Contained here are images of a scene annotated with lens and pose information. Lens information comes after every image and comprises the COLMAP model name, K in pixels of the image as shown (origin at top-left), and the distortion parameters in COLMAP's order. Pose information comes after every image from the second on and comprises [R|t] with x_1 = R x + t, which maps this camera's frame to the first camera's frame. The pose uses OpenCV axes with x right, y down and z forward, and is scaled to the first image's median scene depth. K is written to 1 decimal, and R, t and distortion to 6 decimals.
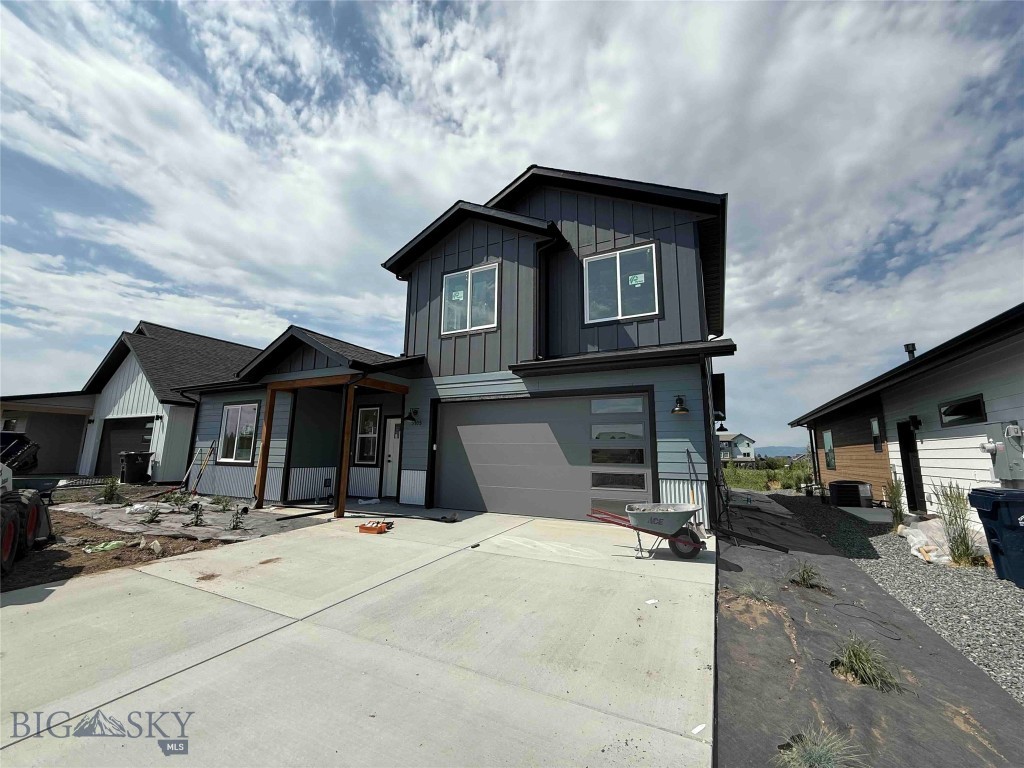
lens RADIAL K [[410.9, 0, 510.4], [0, 410.9, 385.1], [0, 0, 1]] dist [0.000401, 0.000209]
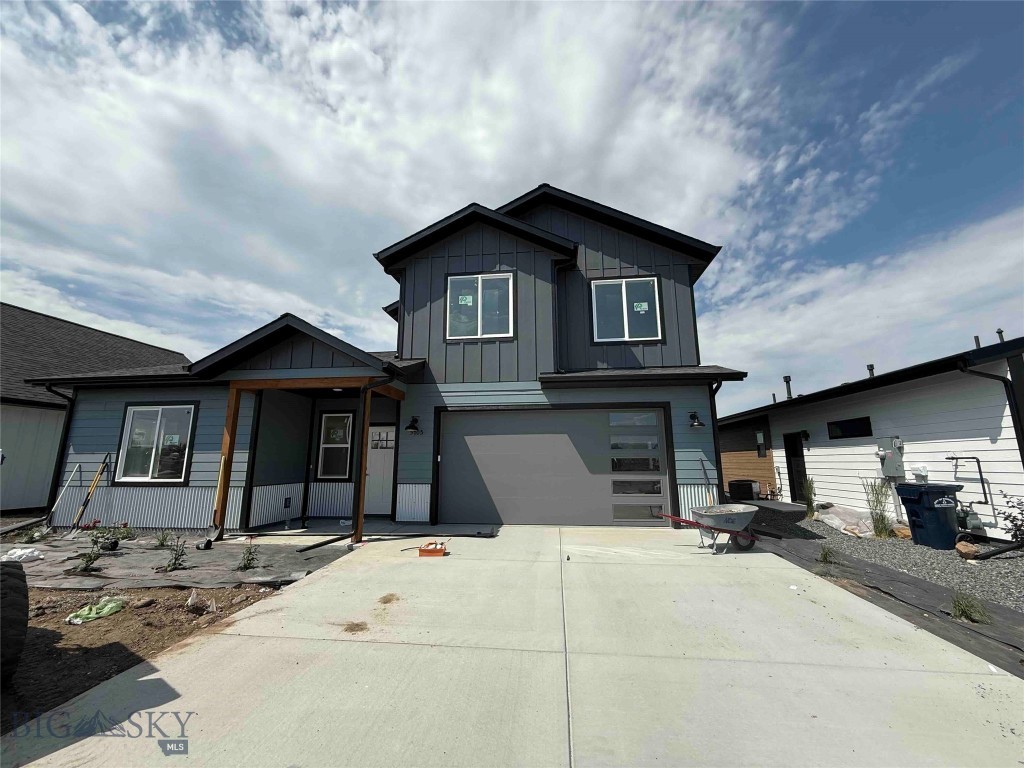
lens RADIAL K [[410.9, 0, 510.4], [0, 410.9, 385.1], [0, 0, 1]] dist [0.000401, 0.000209]
pose [[0.935443, 0.048655, 0.350114, -0.376012], [-0.042790, 0.998784, -0.024474, 0.000095], [-0.350879, 0.007912, 0.936387, 0.067218]]
